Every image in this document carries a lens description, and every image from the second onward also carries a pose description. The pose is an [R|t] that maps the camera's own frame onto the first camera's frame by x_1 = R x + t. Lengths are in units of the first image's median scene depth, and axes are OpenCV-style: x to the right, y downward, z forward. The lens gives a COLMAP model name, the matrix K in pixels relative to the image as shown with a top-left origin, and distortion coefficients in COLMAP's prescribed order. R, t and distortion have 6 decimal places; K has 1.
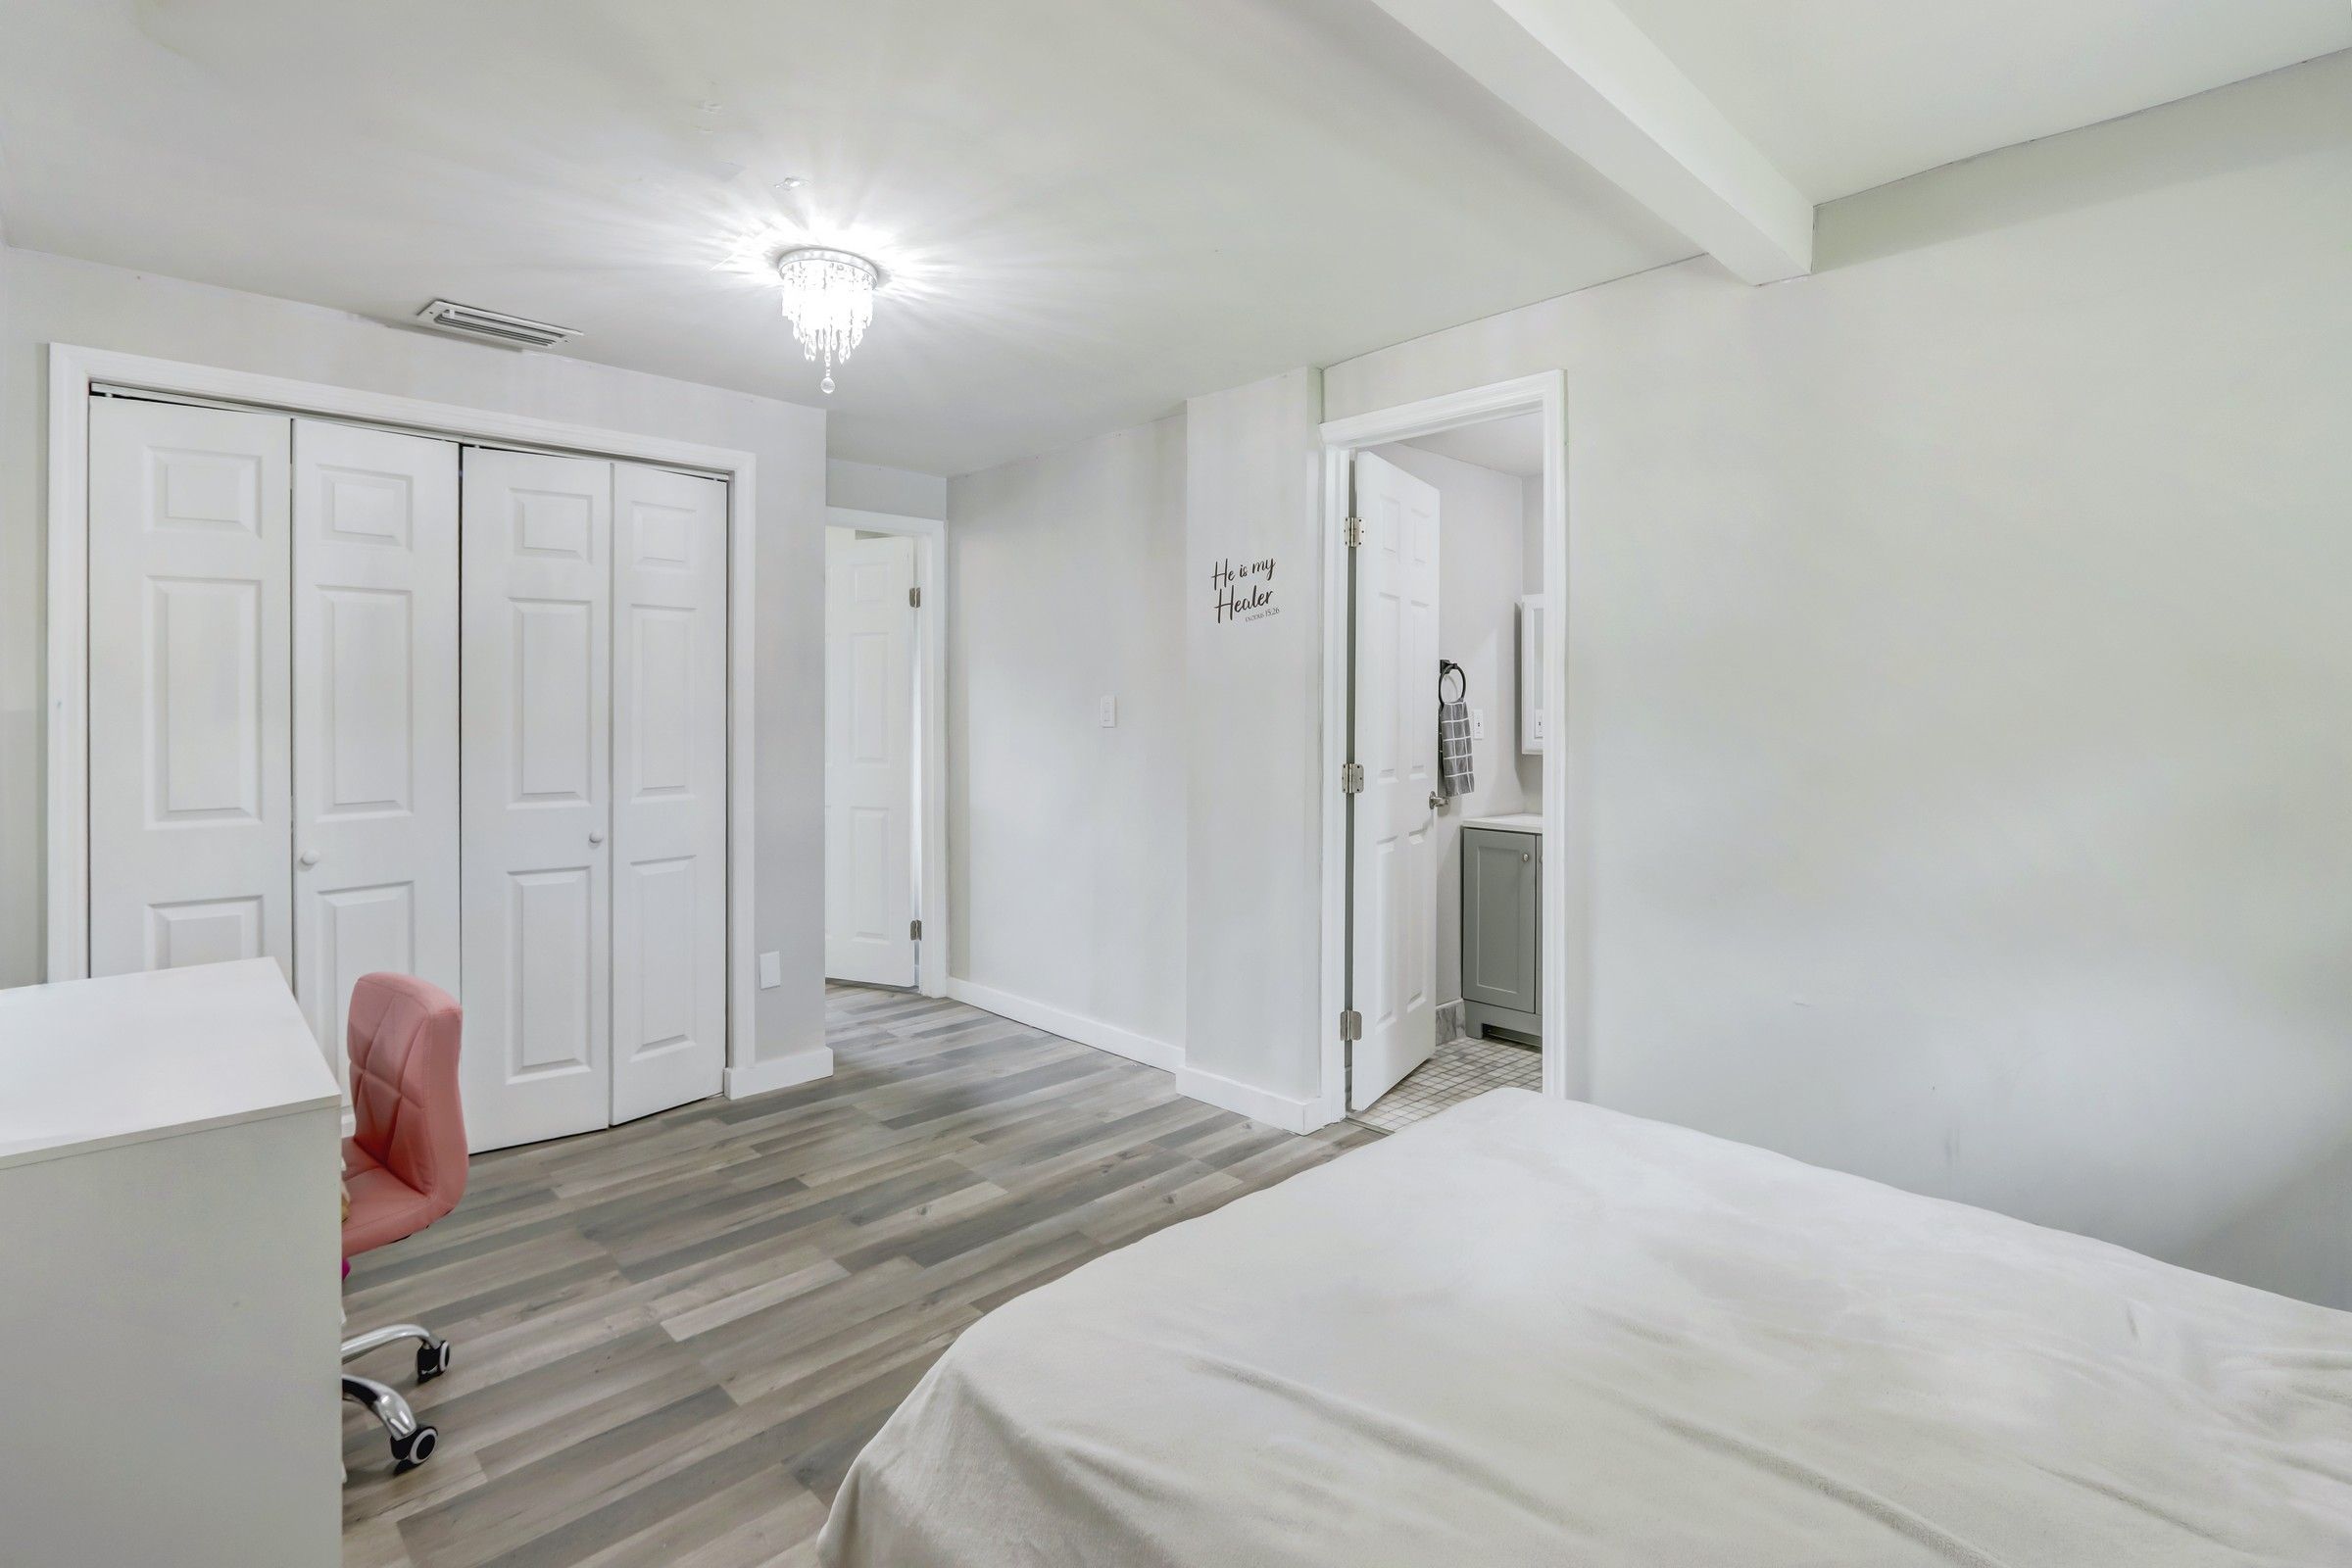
lens RADIAL K [[1125.5, 0, 1179.0], [0, 1125.5, 720.9], [0, 0, 1]] dist [-0.002043, -0.000216]
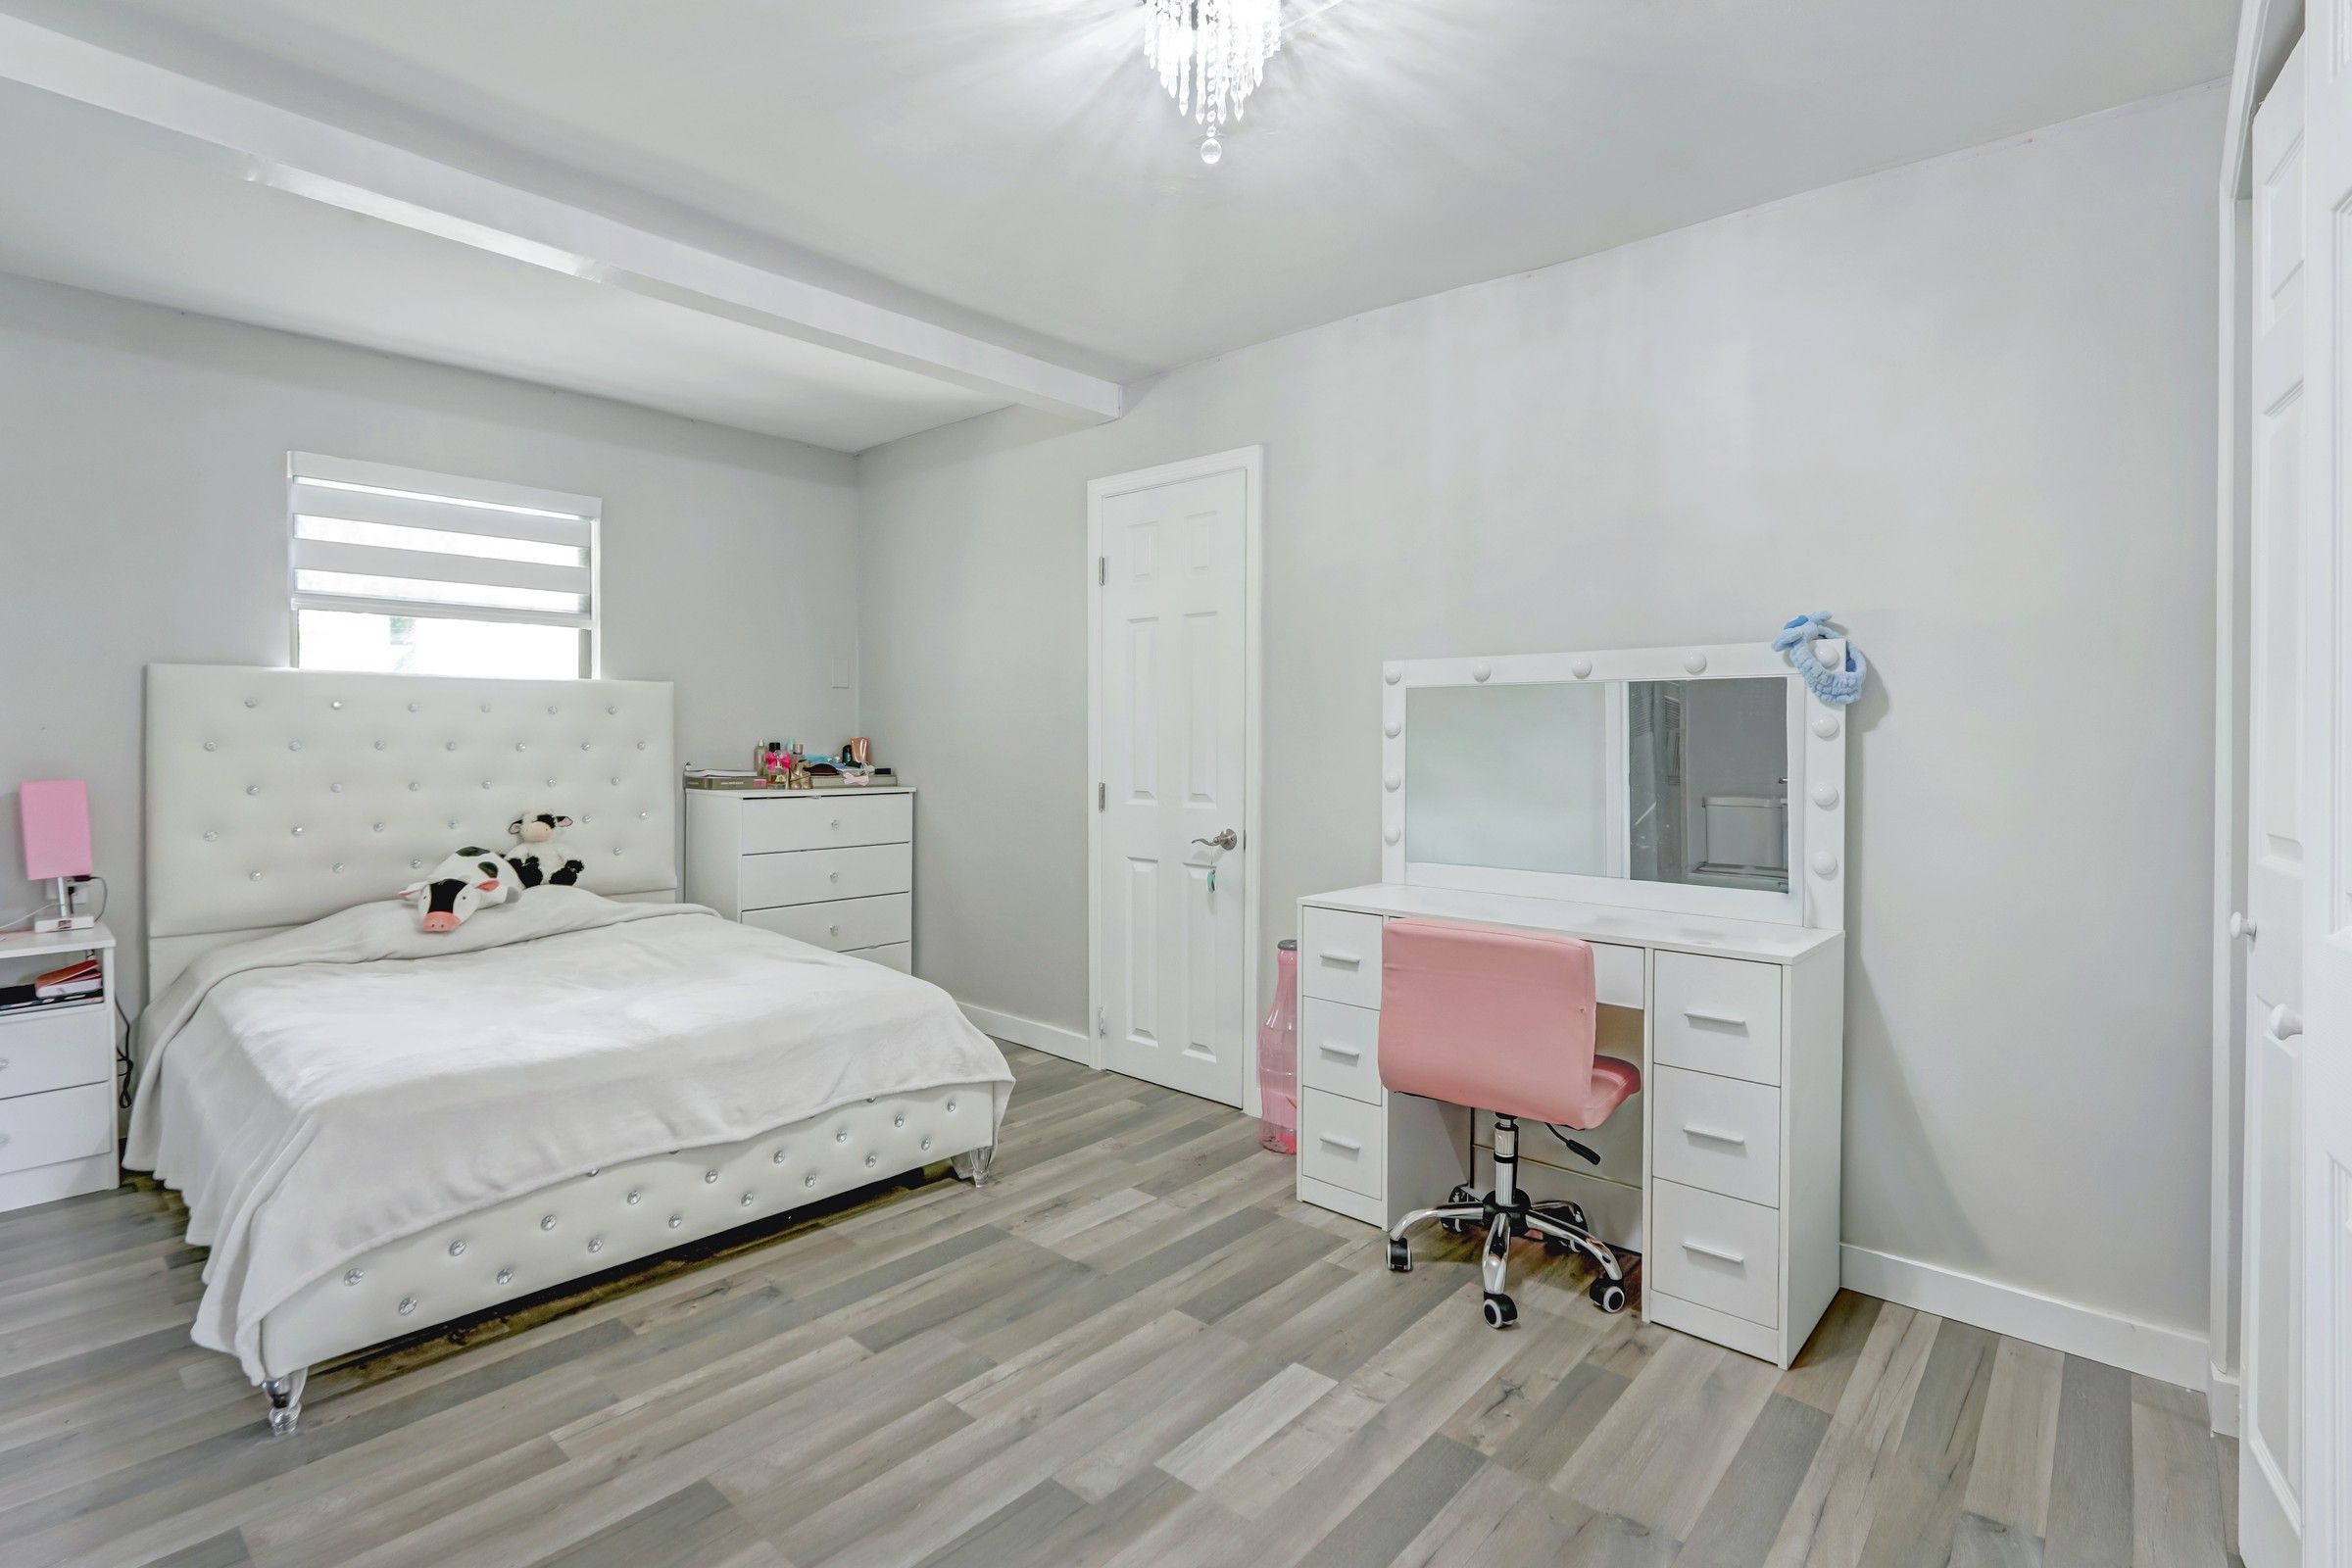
lens RADIAL K [[1125.5, 0, 1179.0], [0, 1125.5, 720.9], [0, 0, 1]] dist [-0.002043, -0.000216]
pose [[-0.996981, 0.002660, -0.077606, -0.260013], [0.002558, 0.999996, 0.001411, 0.026568], [0.077610, 0.001209, -0.996983, 1.744890]]
